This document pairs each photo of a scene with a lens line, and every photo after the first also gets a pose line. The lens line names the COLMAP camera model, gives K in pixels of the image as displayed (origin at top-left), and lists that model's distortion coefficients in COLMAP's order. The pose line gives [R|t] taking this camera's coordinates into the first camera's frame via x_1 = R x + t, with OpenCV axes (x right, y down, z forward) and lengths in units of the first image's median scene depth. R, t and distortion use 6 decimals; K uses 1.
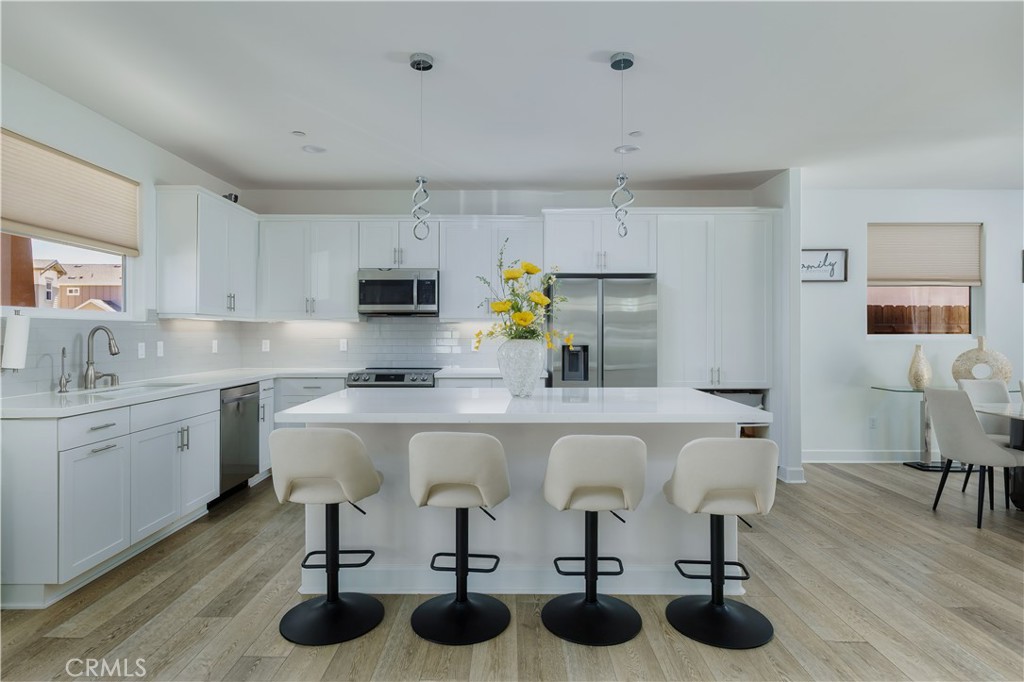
lens RADIAL K [[545.6, 0, 509.0], [0, 545.6, 334.4], [0, 0, 1]] dist [0.004289, 0.000556]
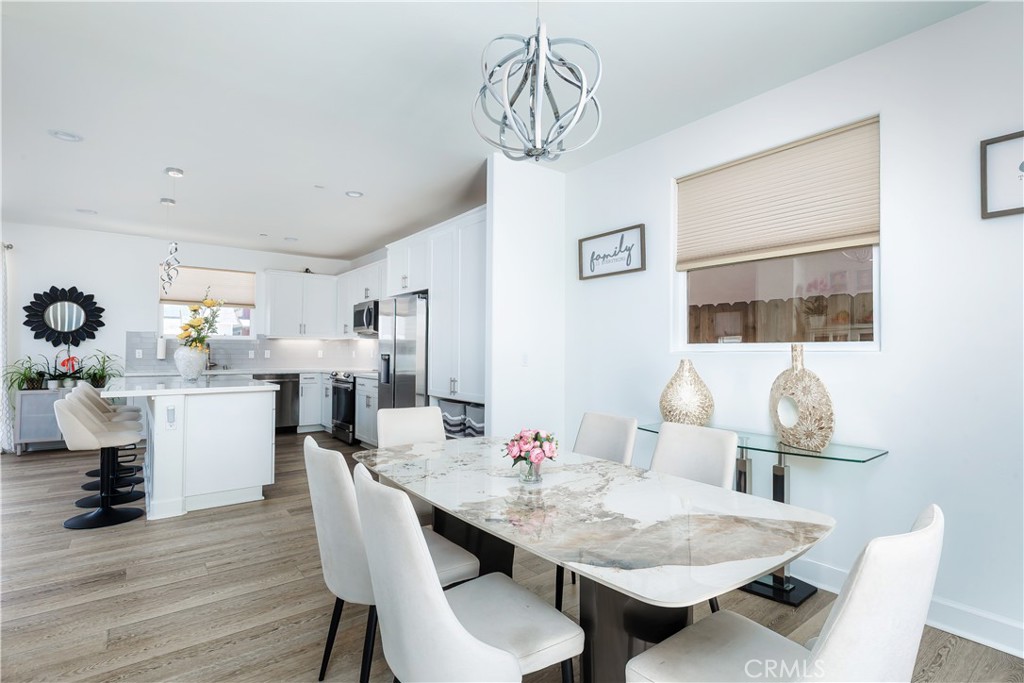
lens RADIAL K [[489.2, 0, 510.7], [0, 489.2, 347.2], [0, 0, 1]] dist [-0.010263, 0.000316]
pose [[0.616545, -0.004117, -0.787309, 1.093160], [-0.004812, 0.999948, -0.008997, 0.011704], [0.787305, 0.009336, 0.616493, 0.511230]]
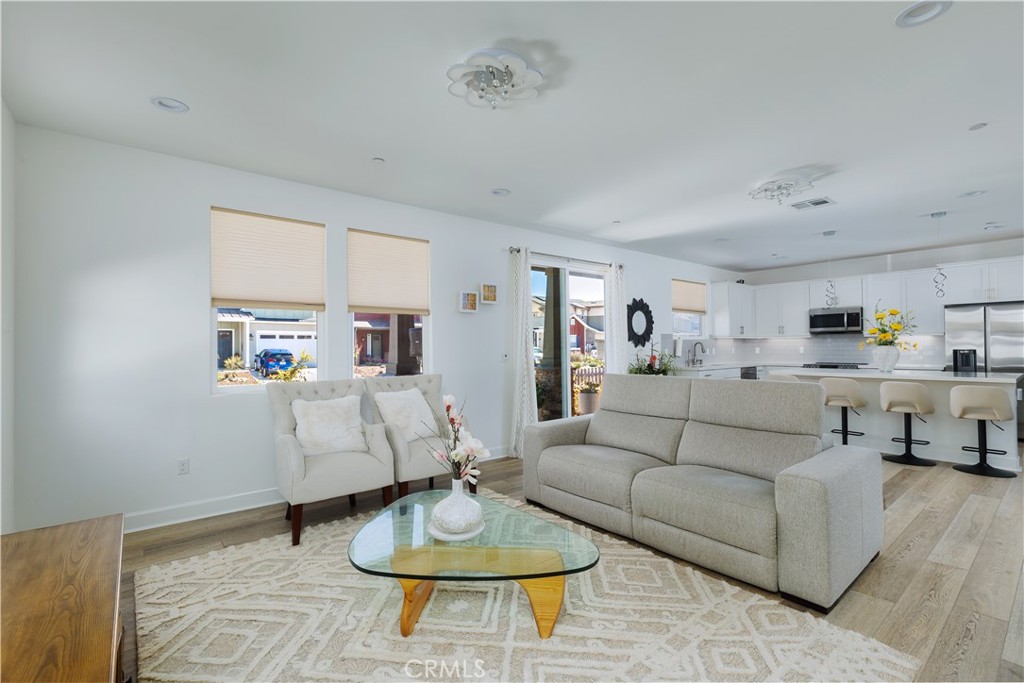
lens RADIAL K [[469.7, 0, 509.4], [0, 469.7, 338.5], [0, 0, 1]] dist [0.010344, 0.000593]
pose [[0.633763, -0.017781, -0.773323, 0.329908], [0.008684, 0.999836, -0.015872, -0.002743], [0.773479, 0.003344, 0.633813, -0.842805]]
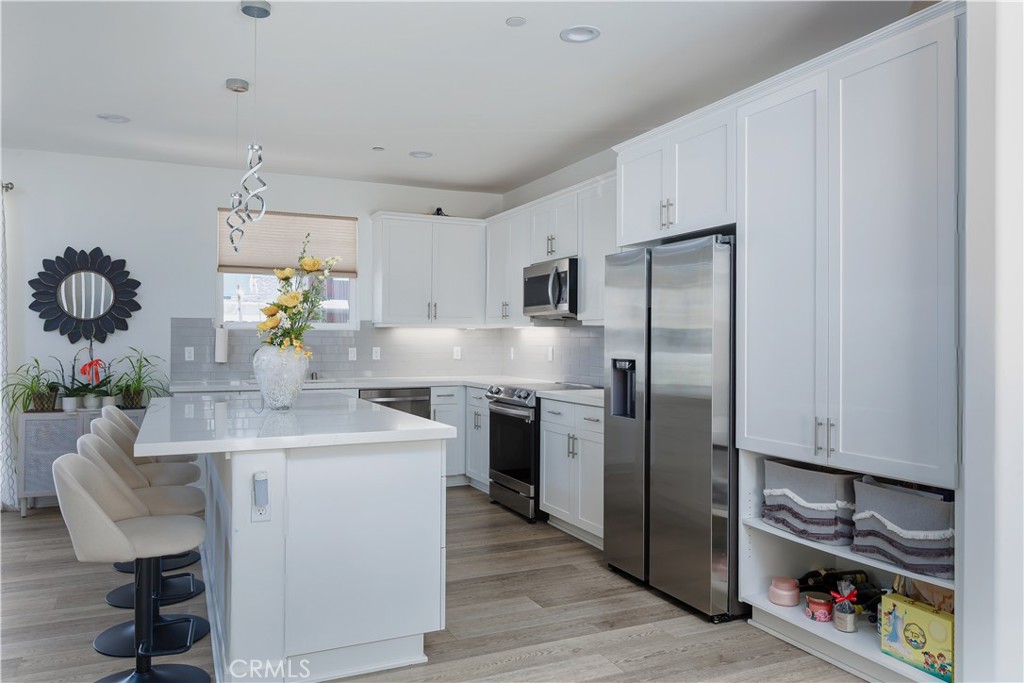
lens RADIAL K [[724.6, 0, 511.4], [0, 724.6, 341.1], [0, 0, 1]] dist [-0.012065, 0.004238]
pose [[0.427265, 0.000964, -0.904126, 0.766318], [-0.003413, 0.999994, -0.000547, -0.000044], [0.904120, 0.003320, 0.427266, 0.501176]]
